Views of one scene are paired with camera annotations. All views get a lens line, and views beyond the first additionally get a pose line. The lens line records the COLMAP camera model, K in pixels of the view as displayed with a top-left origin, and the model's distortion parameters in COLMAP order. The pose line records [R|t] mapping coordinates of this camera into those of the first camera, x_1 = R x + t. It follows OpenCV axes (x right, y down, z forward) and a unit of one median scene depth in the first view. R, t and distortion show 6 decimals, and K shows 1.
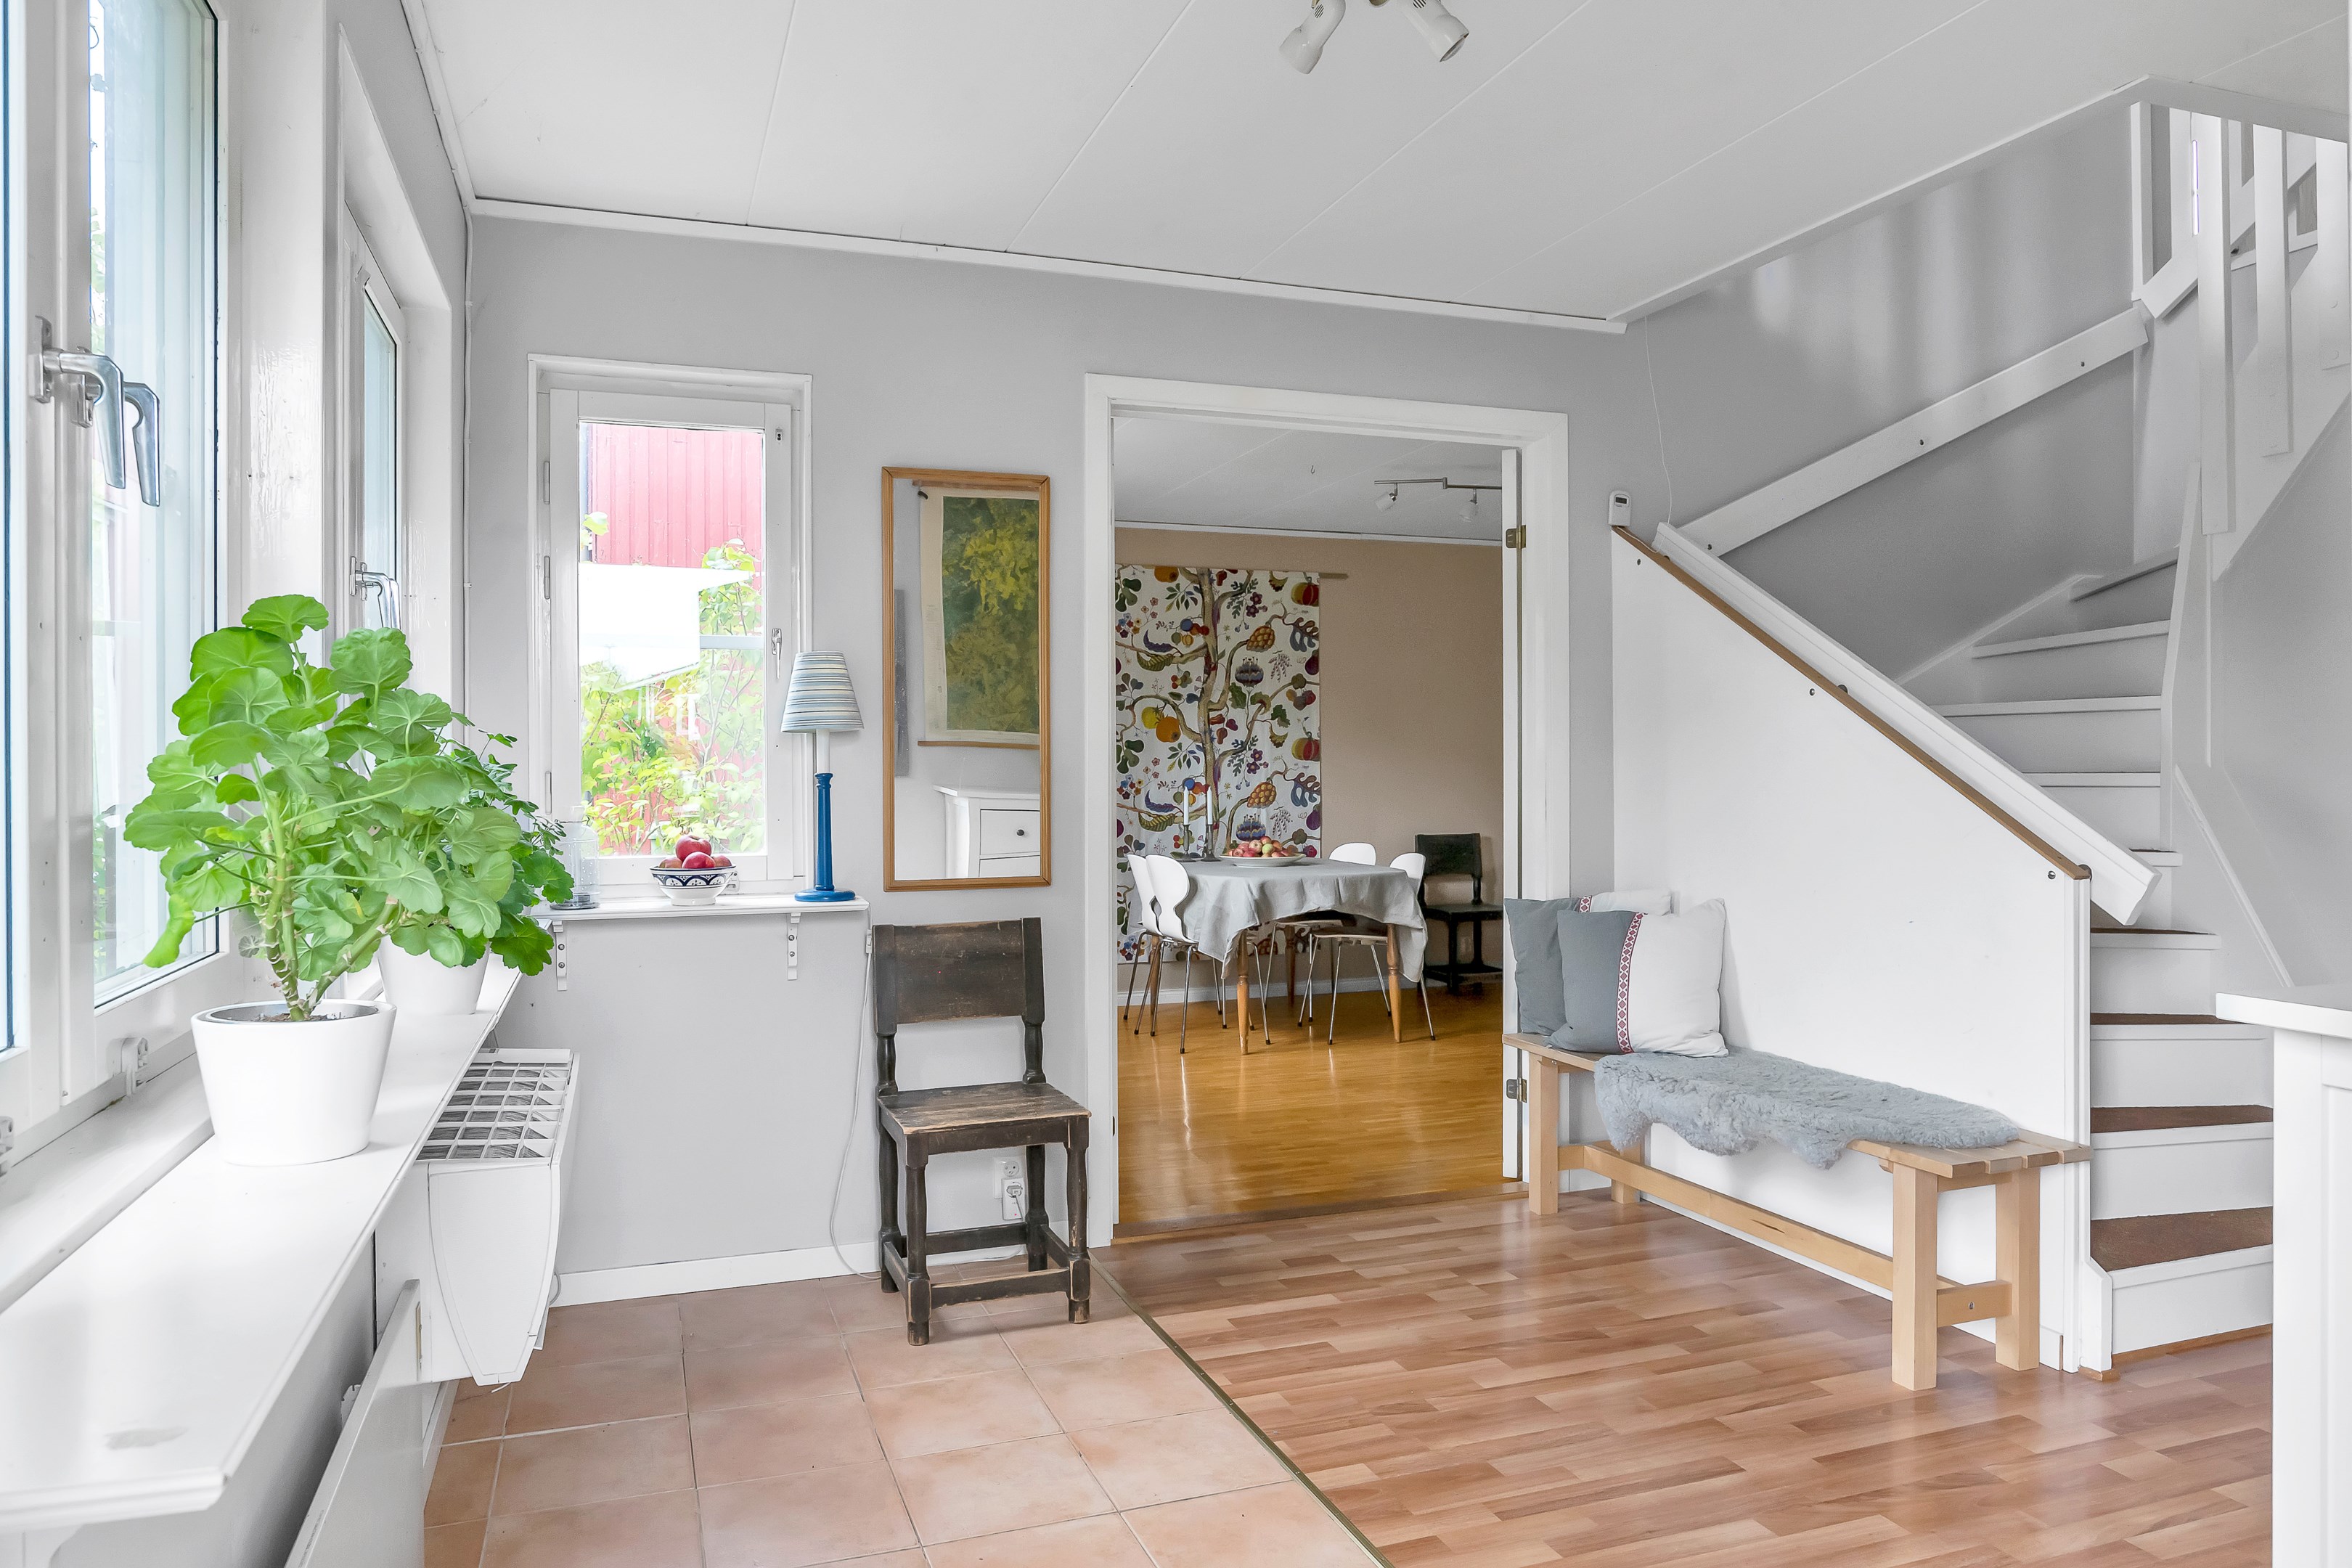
lens RADIAL K [[1564.8, 0, 1185.2], [0, 1564.8, 752.2], [0, 0, 1]] dist [-0.051332, 0.031073]
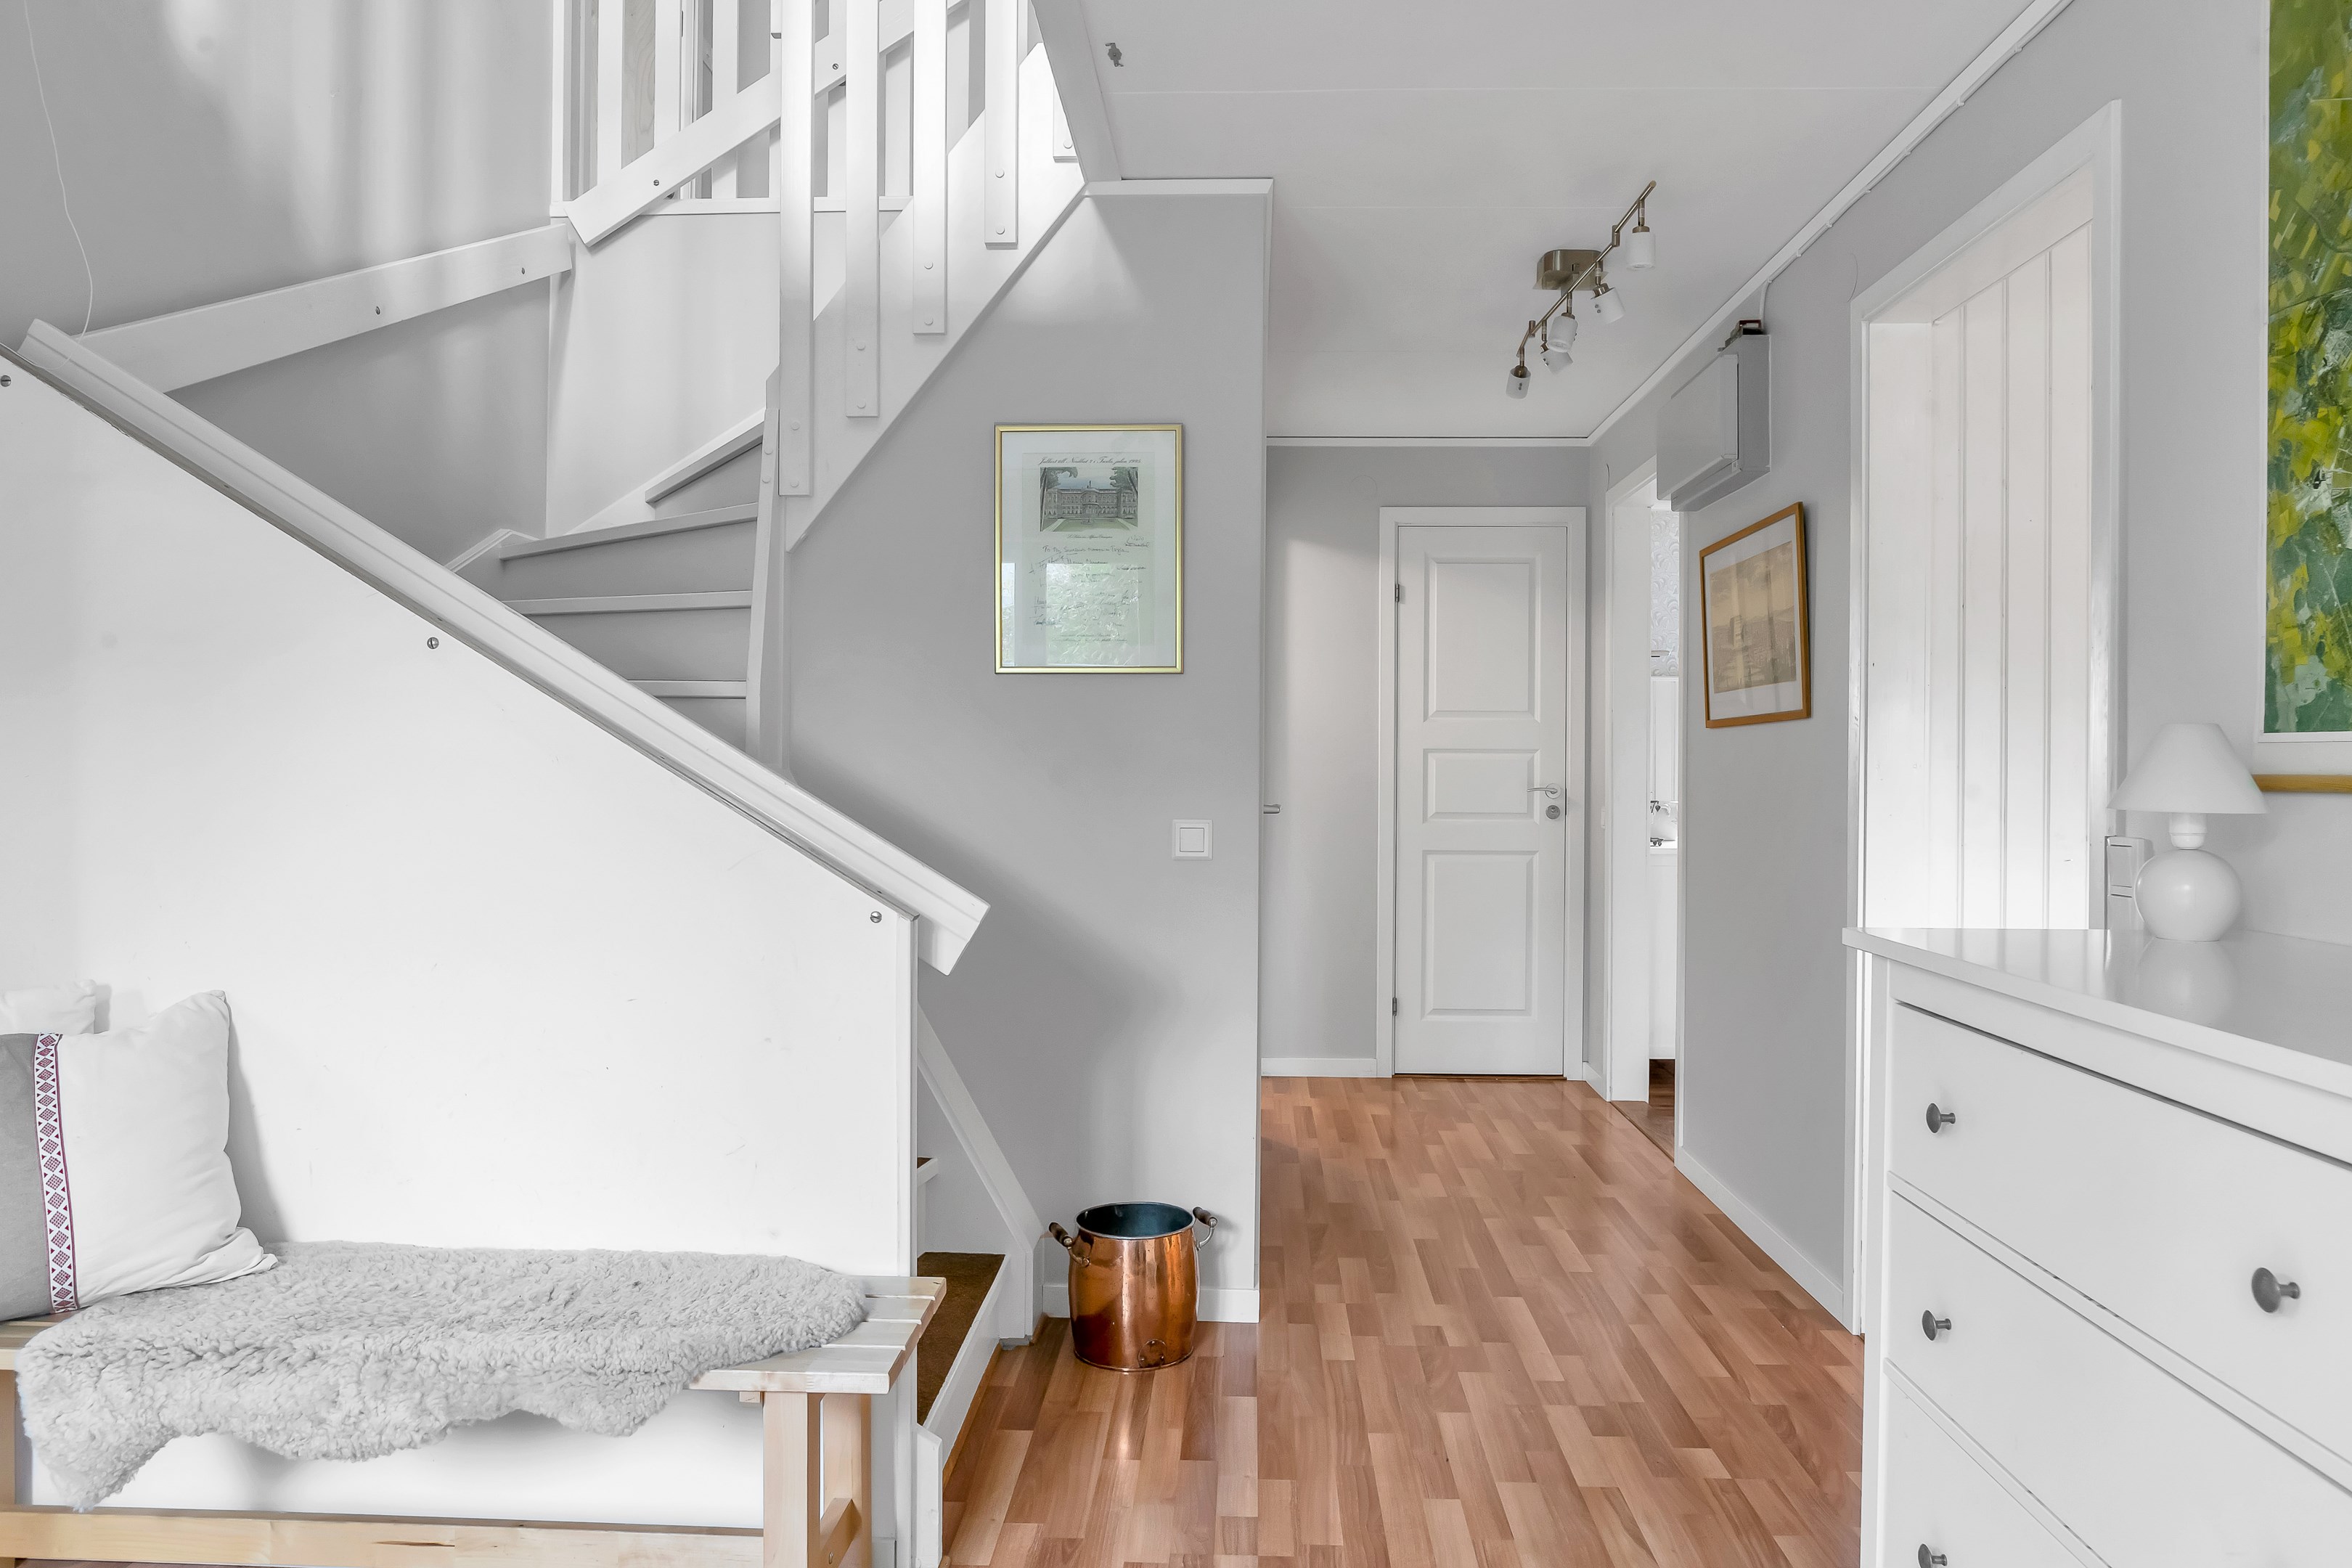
lens RADIAL K [[1527.7, 0, 1176.0], [0, 1527.7, 784.0], [0, 0, 1]] dist [0.000618, -0.000420]
pose [[0.383224, -0.001254, 0.923655, -0.044916], [-0.022071, 0.999701, 0.010514, 0.004784], [-0.923392, -0.024415, 0.383082, 0.483223]]
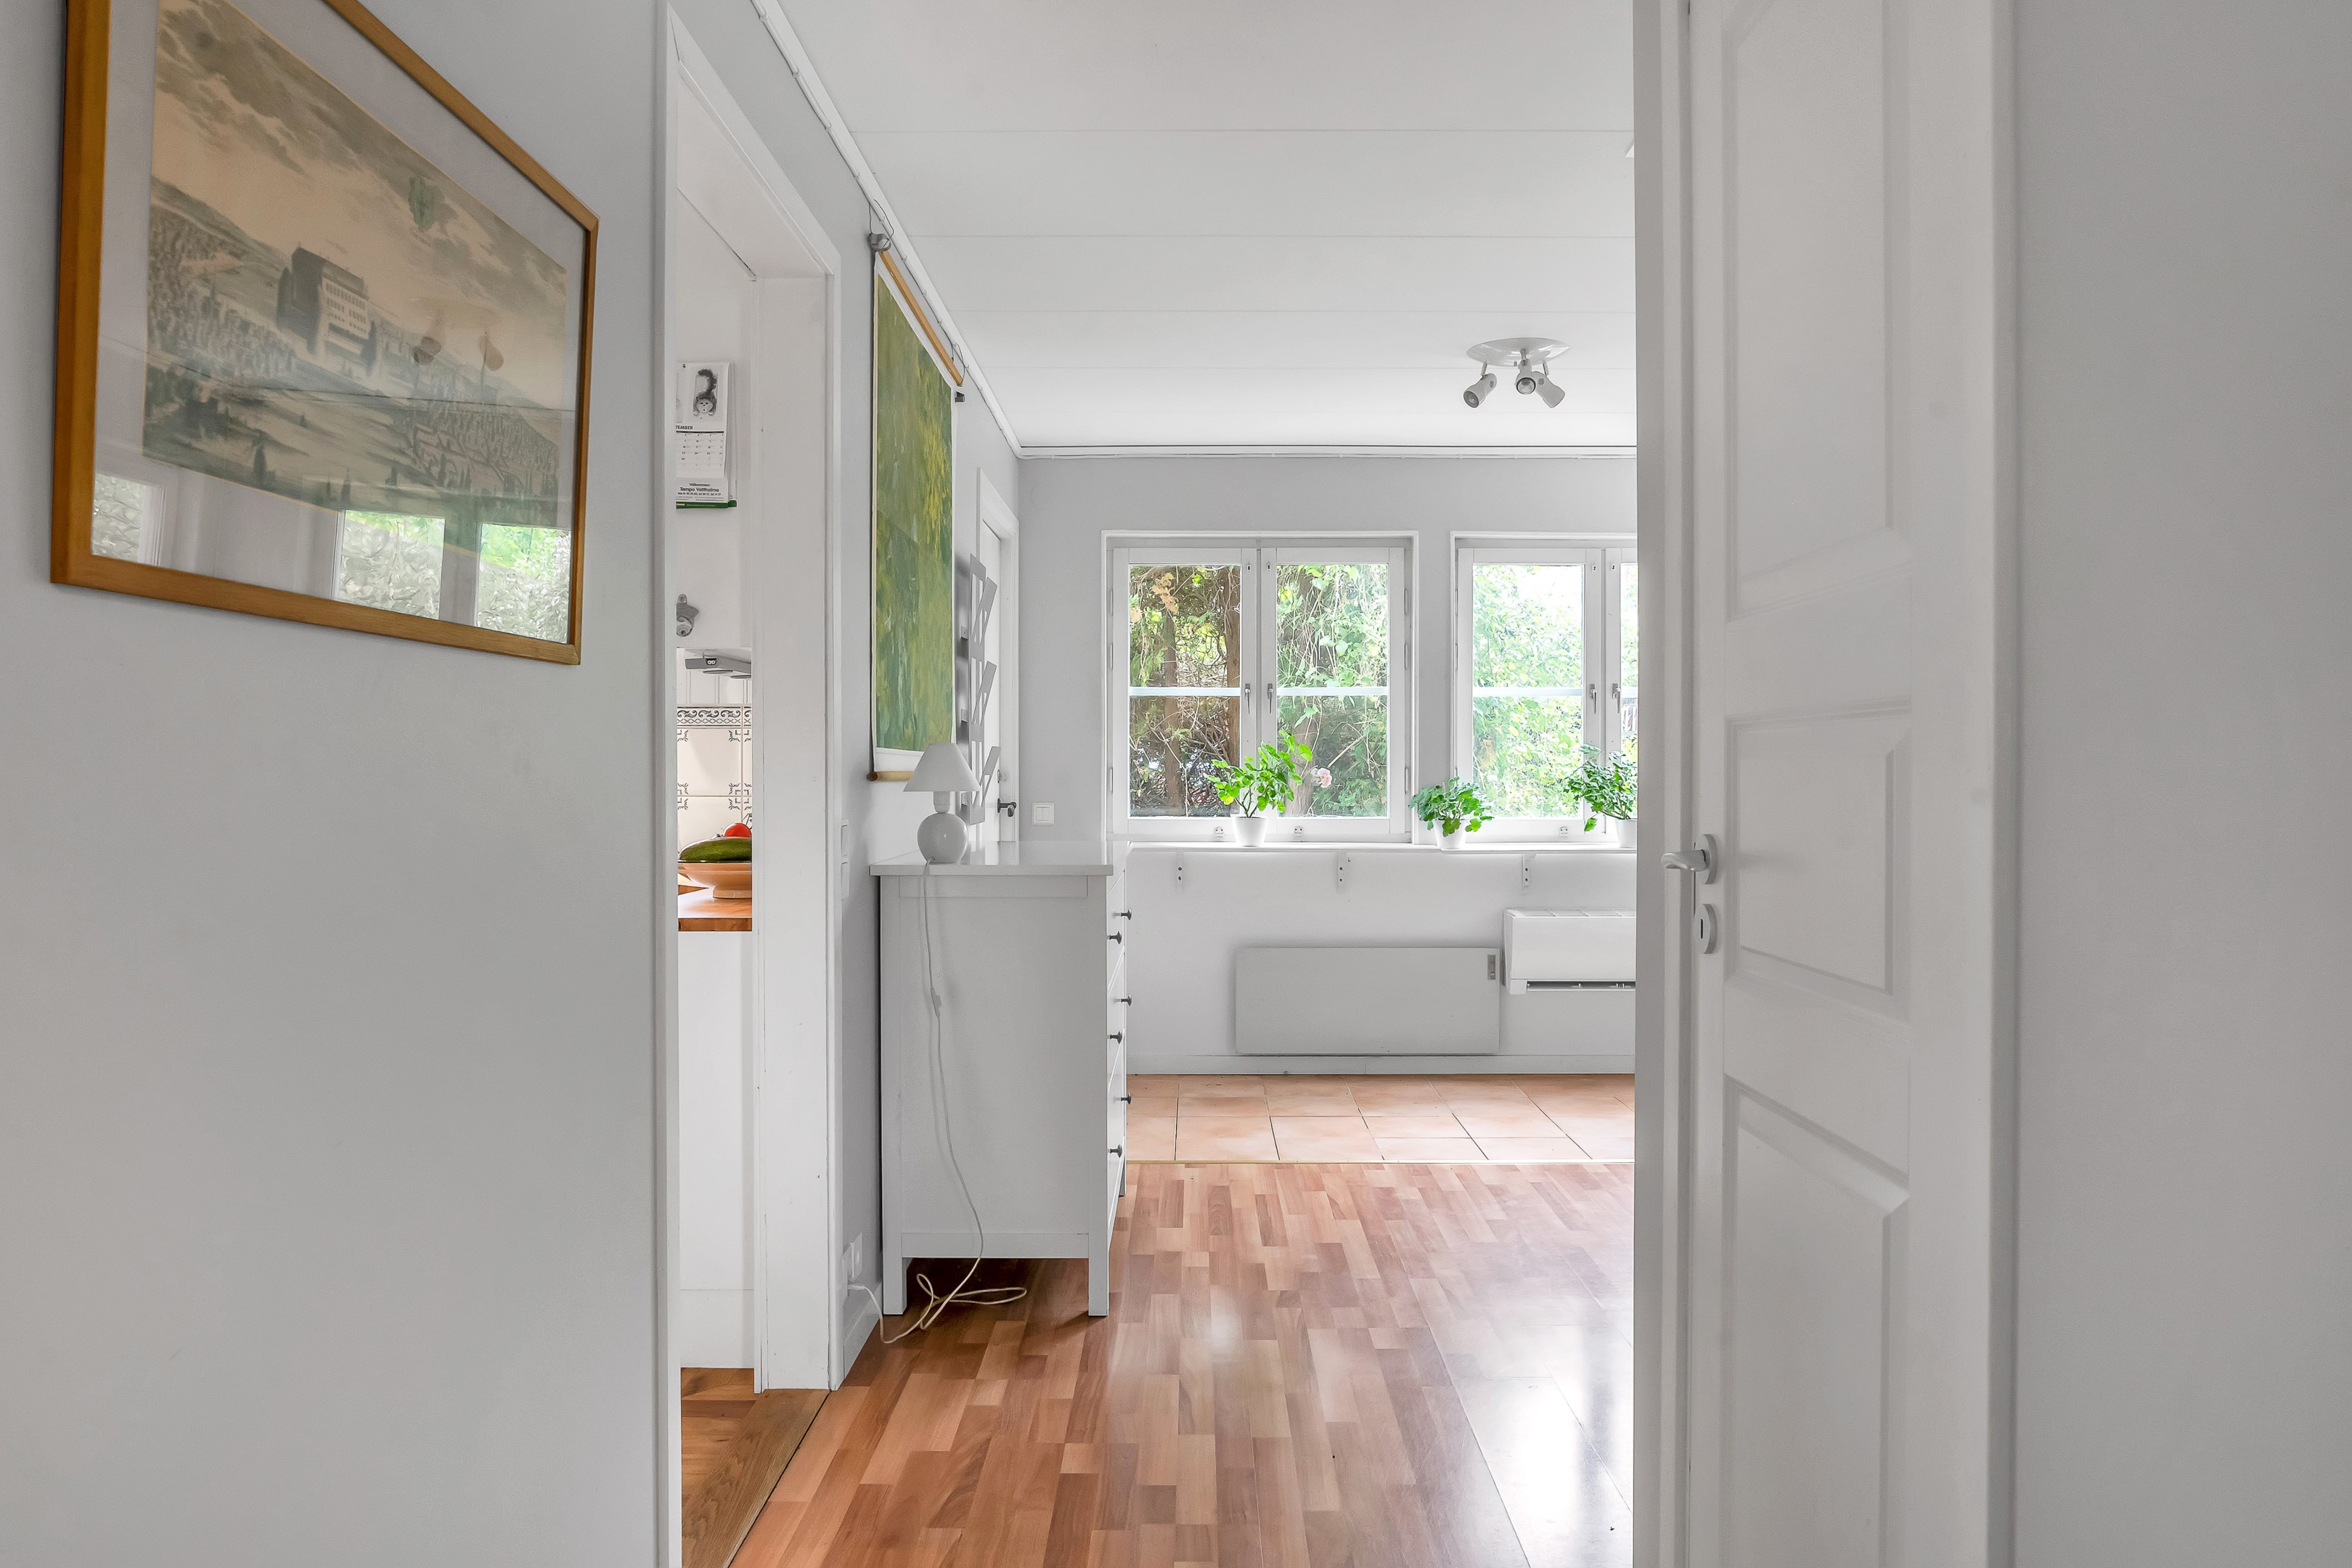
lens RADIAL K [[1564.8, 0, 1185.2], [0, 1564.8, 752.2], [0, 0, 1]] dist [-0.051332, 0.031073]
pose [[-0.341388, -0.003007, -0.939918, 1.351394], [0.013318, 0.999879, -0.008036, -0.001763], [0.939828, -0.015261, -0.341307, 0.815283]]
